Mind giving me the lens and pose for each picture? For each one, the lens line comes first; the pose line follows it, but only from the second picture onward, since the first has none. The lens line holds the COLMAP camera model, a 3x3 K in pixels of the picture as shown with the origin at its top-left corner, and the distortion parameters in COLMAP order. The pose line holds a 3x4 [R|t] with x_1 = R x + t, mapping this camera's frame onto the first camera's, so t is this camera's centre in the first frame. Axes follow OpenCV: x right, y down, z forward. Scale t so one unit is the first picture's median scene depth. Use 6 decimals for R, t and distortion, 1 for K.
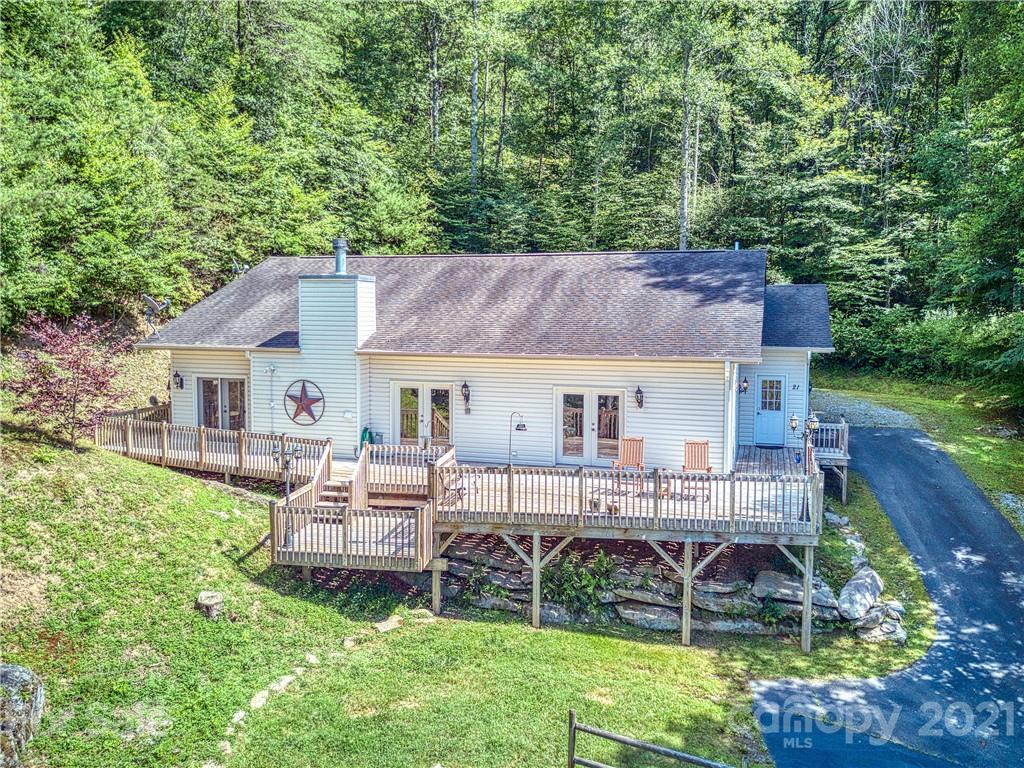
lens RADIAL K [[802.8, 0, 510.8], [0, 802.8, 347.9], [0, 0, 1]] dist [0.006478, -0.002116]
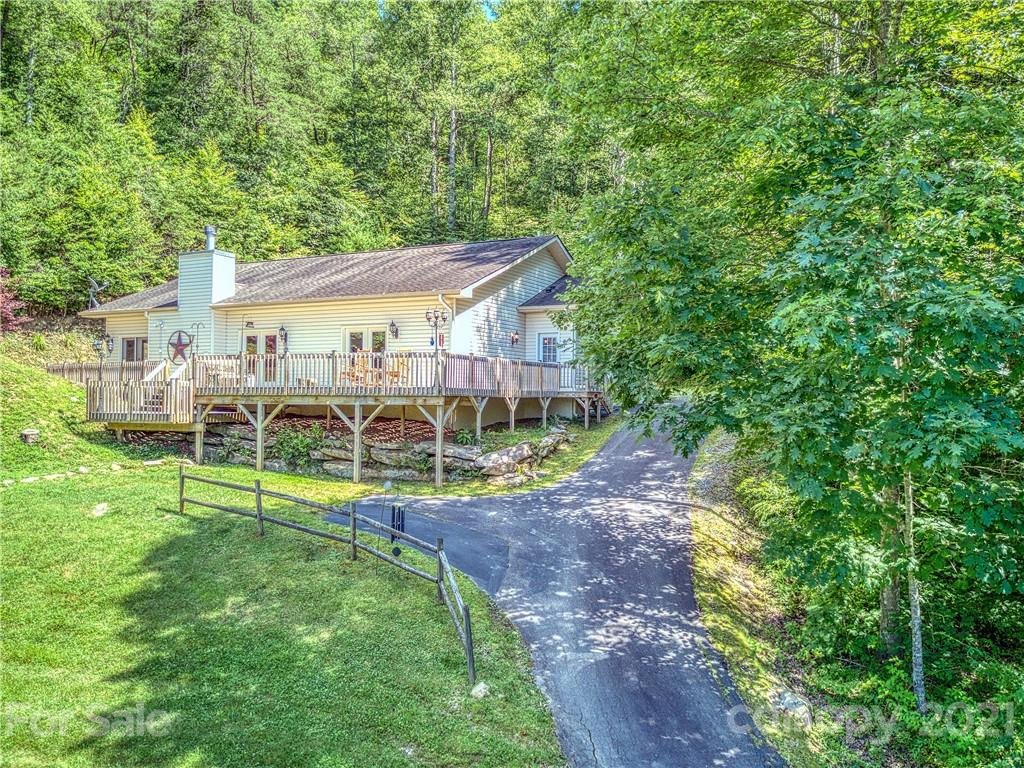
lens RADIAL K [[804.7, 0, 512.0], [0, 804.7, 384.0], [0, 0, 1]] dist [0.005357, 0.003121]
pose [[0.985365, 0.002590, -0.170438, 0.515096], [-0.015631, 0.997044, -0.075221, 0.220387], [0.169739, 0.076785, 0.982493, -0.214333]]
